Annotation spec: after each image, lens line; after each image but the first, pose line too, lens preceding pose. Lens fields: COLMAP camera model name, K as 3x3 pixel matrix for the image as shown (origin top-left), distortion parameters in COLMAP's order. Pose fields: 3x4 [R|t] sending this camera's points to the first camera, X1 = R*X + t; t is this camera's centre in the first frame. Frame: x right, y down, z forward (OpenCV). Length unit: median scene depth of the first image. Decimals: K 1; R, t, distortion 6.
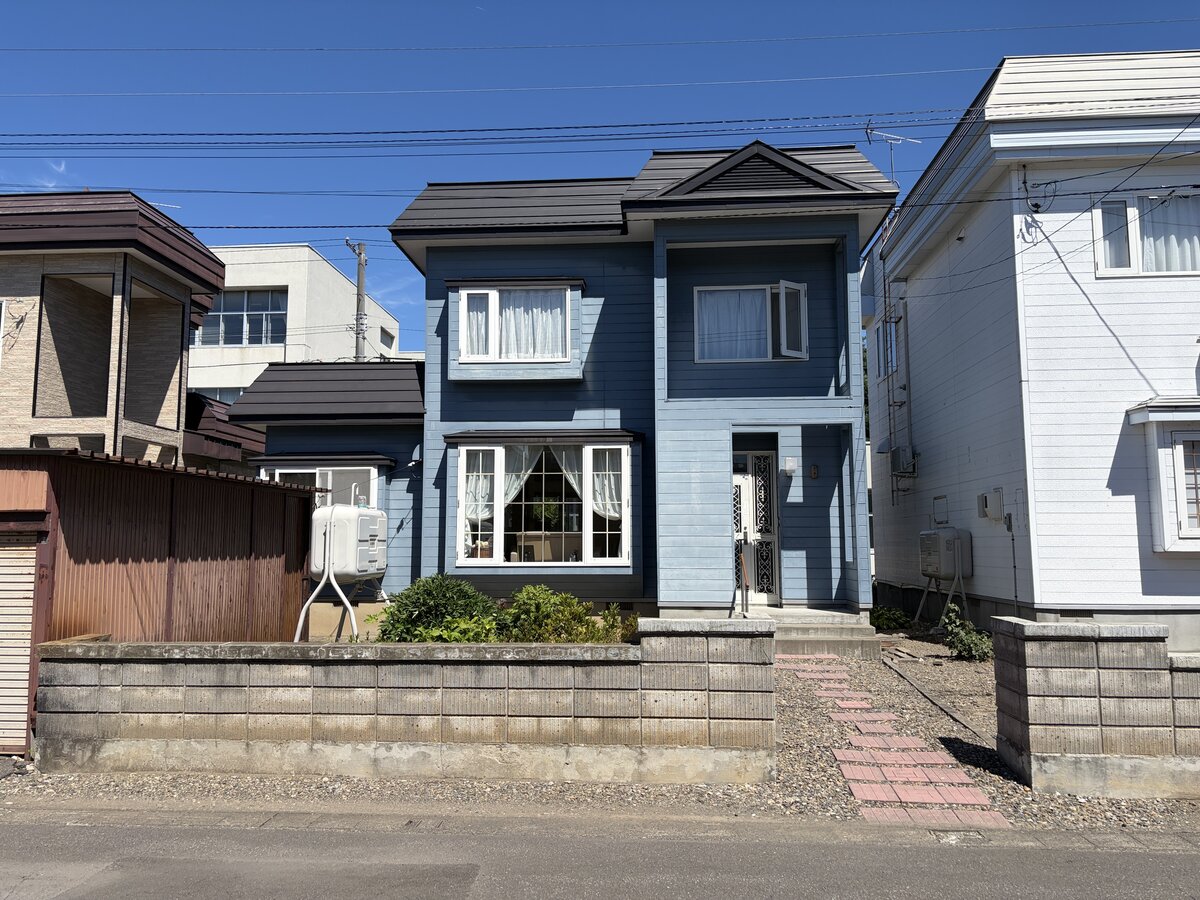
lens RADIAL K [[898.5, 0, 598.6], [0, 898.5, 448.4], [0, 0, 1]] dist [0.047528, -0.043957]
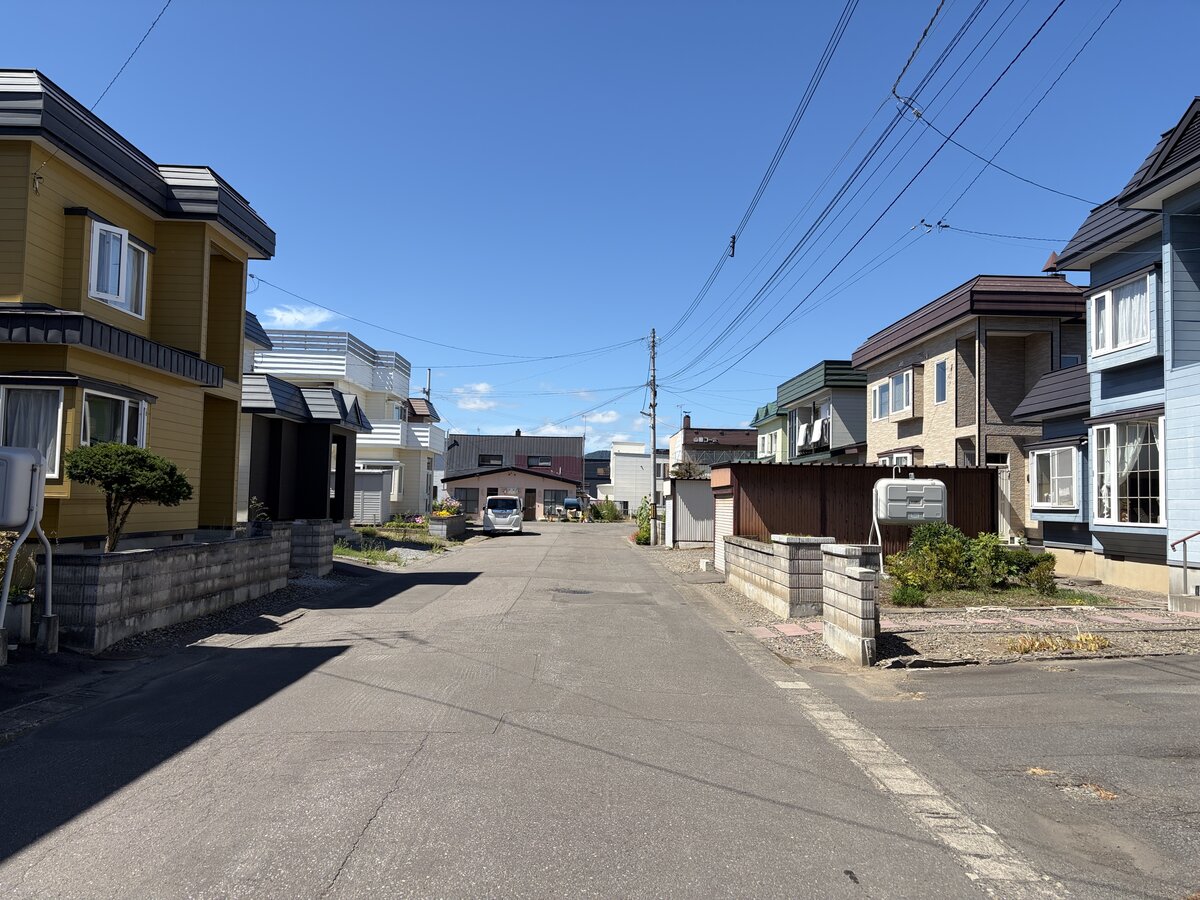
lens RADIAL K [[898.5, 0, 598.6], [0, 898.5, 448.4], [0, 0, 1]] dist [0.047528, -0.043957]
pose [[0.089063, -0.056037, -0.994448, 1.030849], [0.083124, 0.995351, -0.048643, 0.031583], [0.992551, -0.078330, 0.093307, 0.218960]]
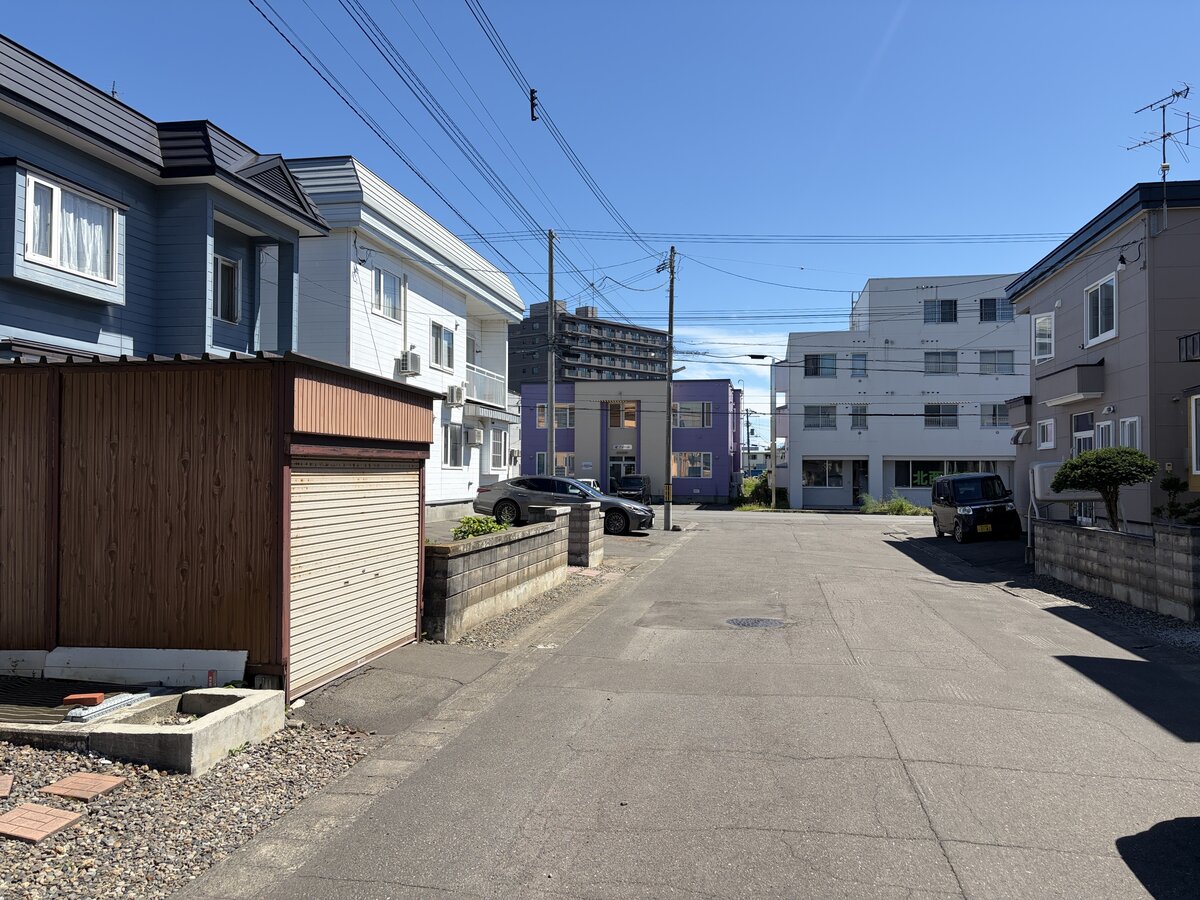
lens RADIAL K [[898.5, 0, 598.6], [0, 898.5, 448.4], [0, 0, 1]] dist [0.047528, -0.043957]
pose [[0.109522, 0.028110, 0.993587, -0.984493], [-0.111915, 0.993593, -0.015773, 0.038408], [-0.987664, -0.109469, 0.111966, 0.349188]]
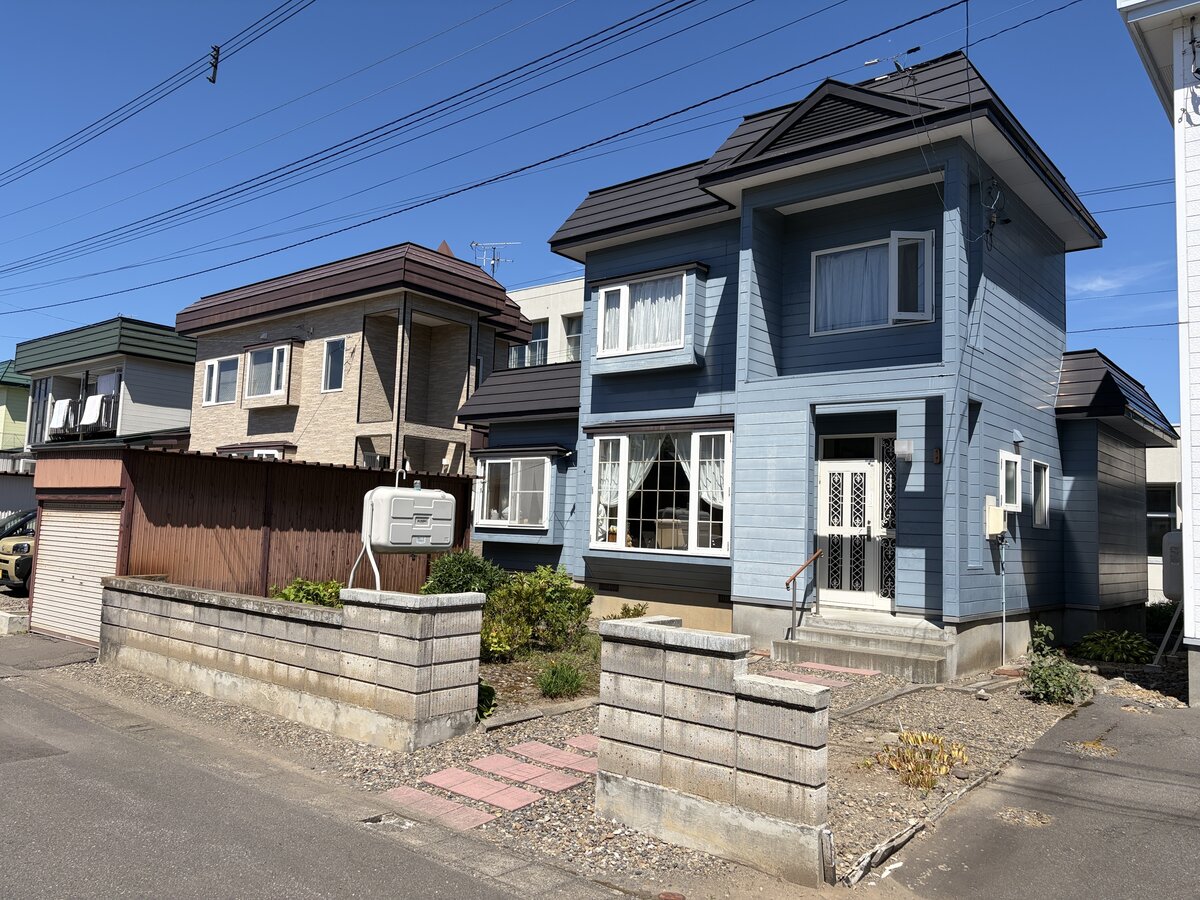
lens RADIAL K [[898.5, 0, 598.6], [0, 898.5, 448.4], [0, 0, 1]] dist [0.047528, -0.043957]
pose [[0.810189, -0.018446, -0.585879, 0.479181], [0.021742, 0.999763, -0.001411, 0.013589], [0.585766, -0.011595, 0.810398, 0.144804]]
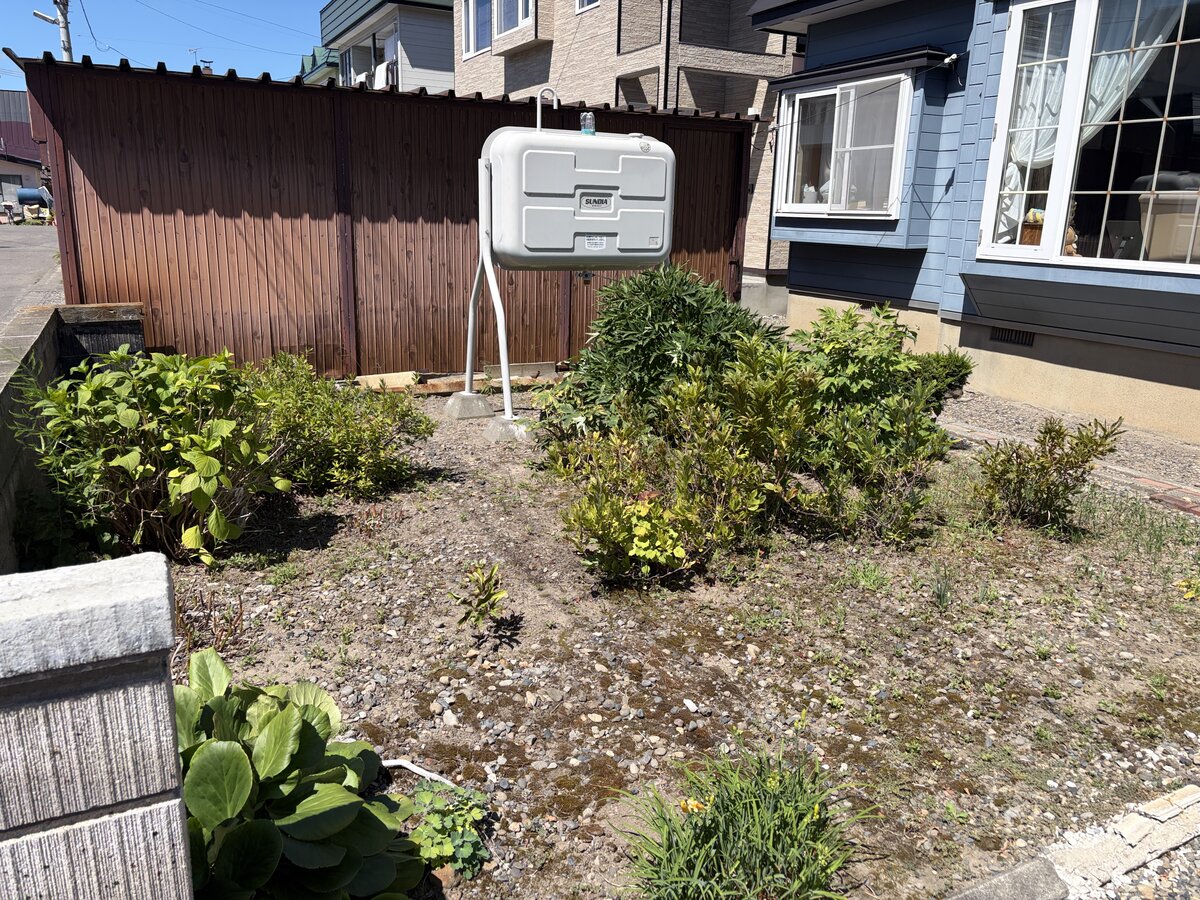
lens RADIAL K [[898.5, 0, 598.6], [0, 898.5, 448.4], [0, 0, 1]] dist [0.047528, -0.043957]
pose [[0.504533, 0.236037, -0.830502, 0.194876], [0.061517, 0.949633, 0.307267, 0.060632], [0.861198, -0.206116, 0.464601, 0.546615]]
